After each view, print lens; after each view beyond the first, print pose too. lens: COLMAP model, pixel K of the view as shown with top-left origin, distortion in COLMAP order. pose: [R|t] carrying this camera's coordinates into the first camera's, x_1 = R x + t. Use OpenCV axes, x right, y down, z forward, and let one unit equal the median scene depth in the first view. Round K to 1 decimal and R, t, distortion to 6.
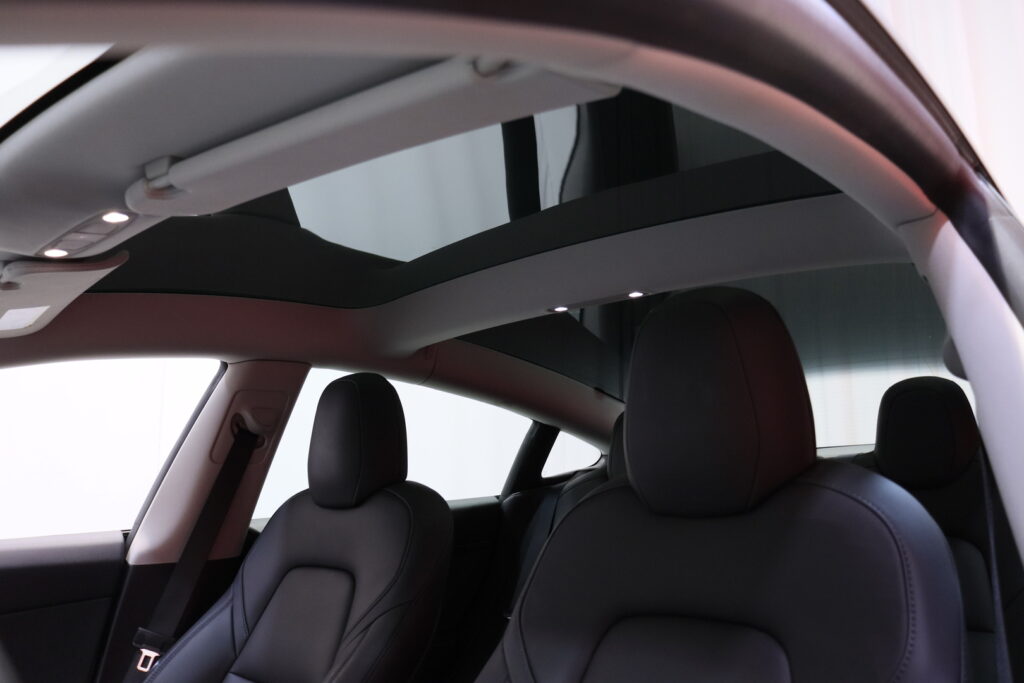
lens RADIAL K [[851.3, 0, 512.0], [0, 851.3, 341.5], [0, 0, 1]] dist [-0.188103, 0.179692]
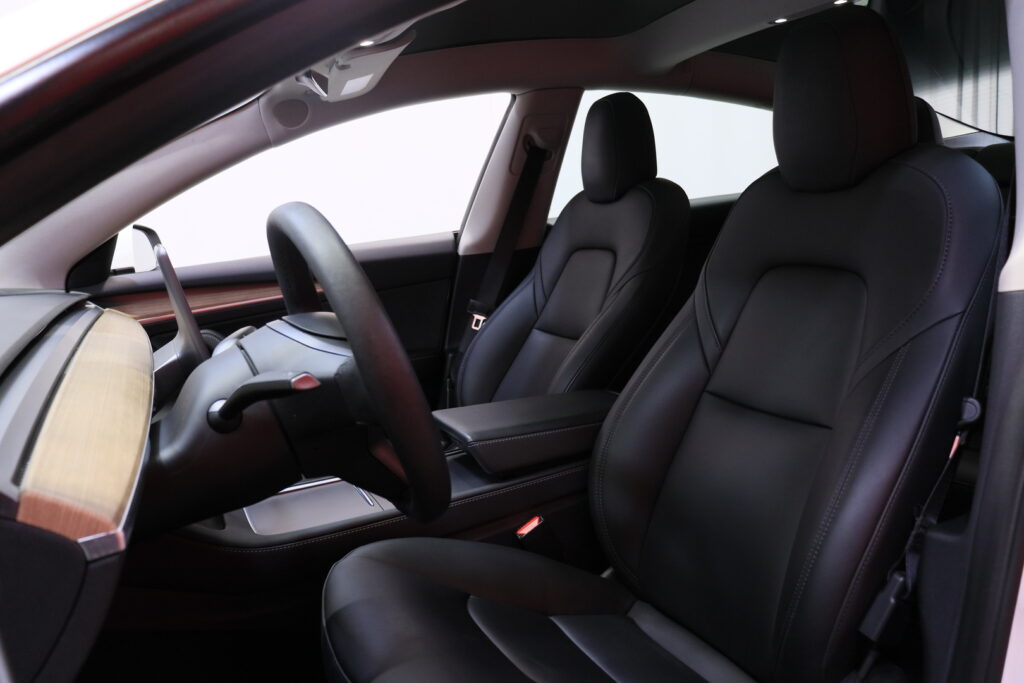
lens RADIAL K [[851.3, 0, 512.0], [0, 851.3, 341.5], [0, 0, 1]] dist [-0.188103, 0.179692]
pose [[0.918629, 0.012153, -0.394933, 0.170222], [0.123031, 0.941040, 0.315132, -0.025047], [0.375477, -0.338078, 0.862972, -0.229972]]
